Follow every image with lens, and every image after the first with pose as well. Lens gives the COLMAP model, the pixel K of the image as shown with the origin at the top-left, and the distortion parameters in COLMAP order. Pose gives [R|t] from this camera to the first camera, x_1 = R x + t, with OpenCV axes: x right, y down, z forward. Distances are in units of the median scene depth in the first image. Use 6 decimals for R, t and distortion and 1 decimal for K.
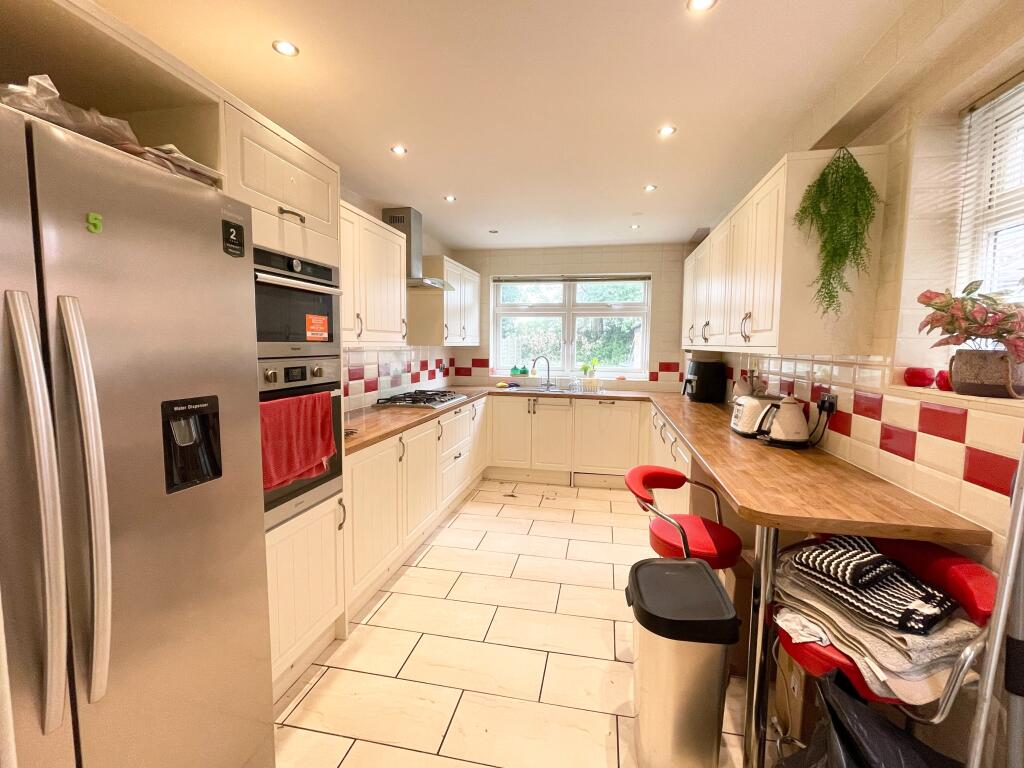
lens RADIAL K [[450.2, 0, 513.7], [0, 450.2, 381.7], [0, 0, 1]] dist [0.000714, 0.000007]
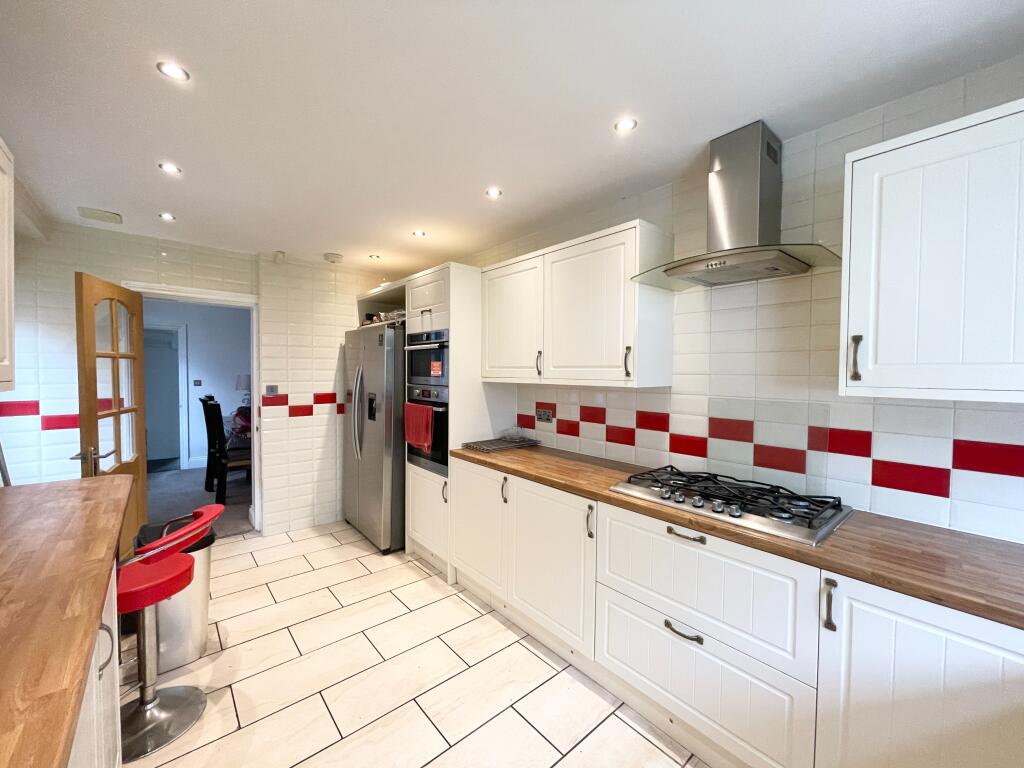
lens RADIAL K [[410.4, 0, 512.2], [0, 410.4, 386.7], [0, 0, 1]] dist [-0.002480, 0.000357]
pose [[-0.611579, 0.010359, -0.791116, 0.586487], [-0.085147, 0.993245, 0.078829, -0.190485], [0.786589, 0.115571, -0.606566, 2.077163]]
